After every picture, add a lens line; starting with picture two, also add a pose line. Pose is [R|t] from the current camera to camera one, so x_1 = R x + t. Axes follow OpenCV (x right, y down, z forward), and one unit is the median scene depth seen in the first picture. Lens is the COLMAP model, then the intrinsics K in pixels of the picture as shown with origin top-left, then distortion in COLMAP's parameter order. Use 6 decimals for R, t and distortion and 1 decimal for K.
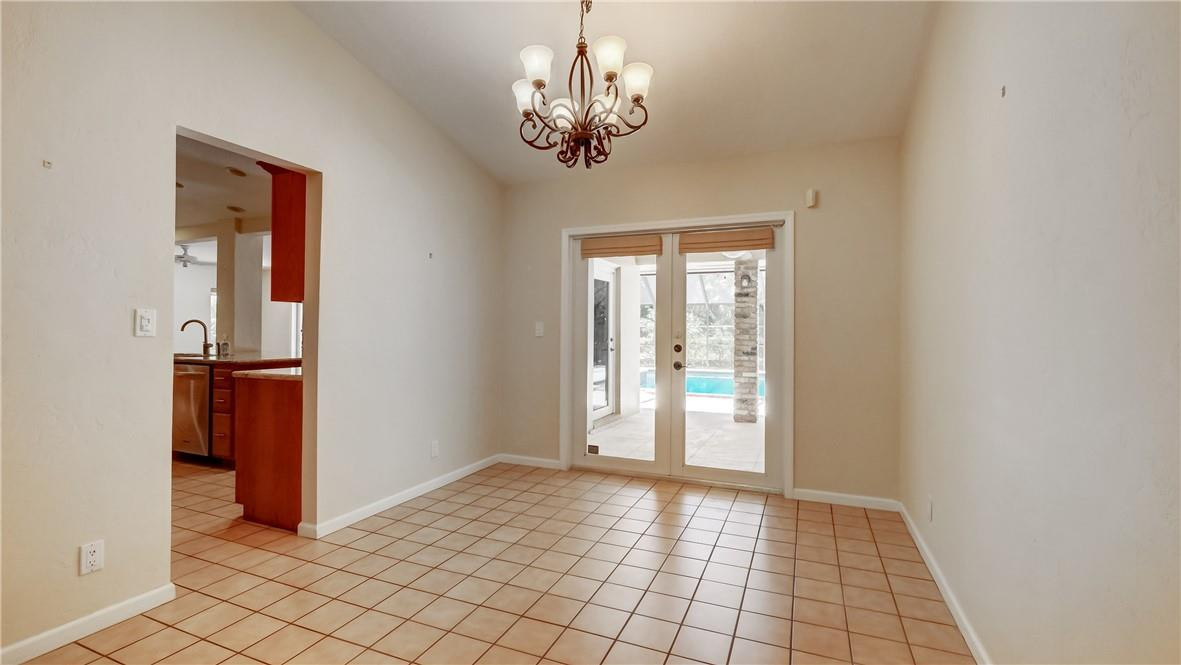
lens RADIAL K [[510.2, 0, 586.7], [0, 510.2, 333.3], [0, 0, 1]] dist [-0.003236, 0.000692]
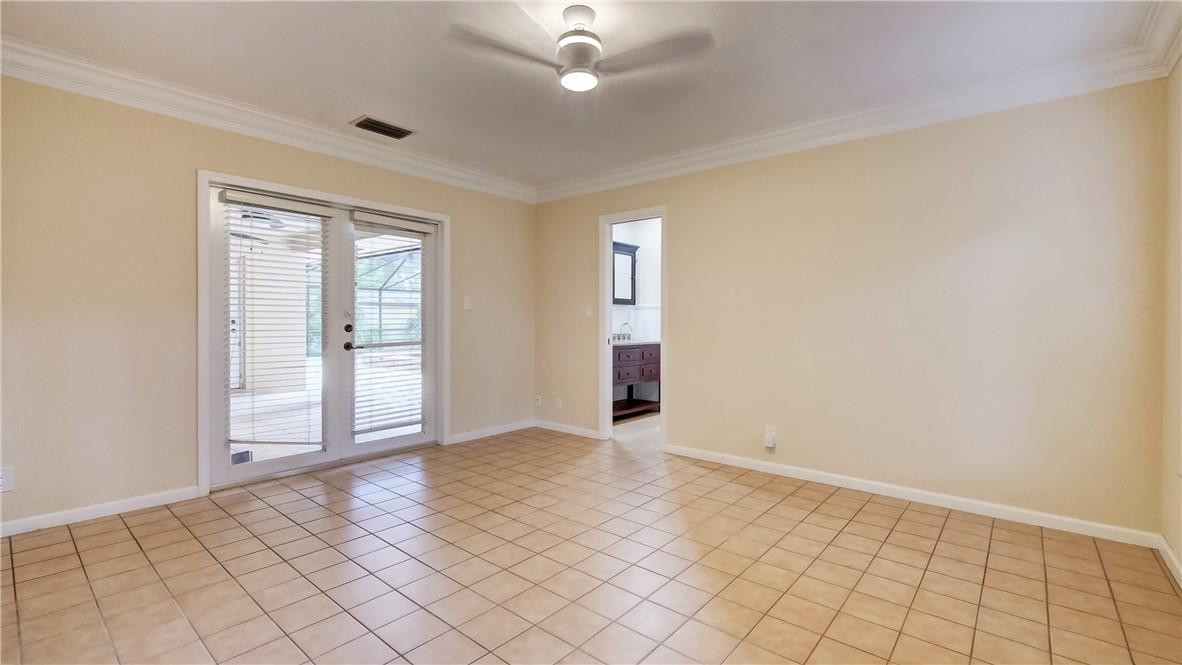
lens RADIAL K [[510.6, 0, 591.2], [0, 510.6, 327.7], [0, 0, 1]] dist [-0.003236, 0.000692]
pose [[0.304864, -0.013945, 0.952294, -0.614378], [0.003372, 0.999902, 0.013562, 0.017279], [-0.952390, -0.000923, 0.304881, 0.254300]]
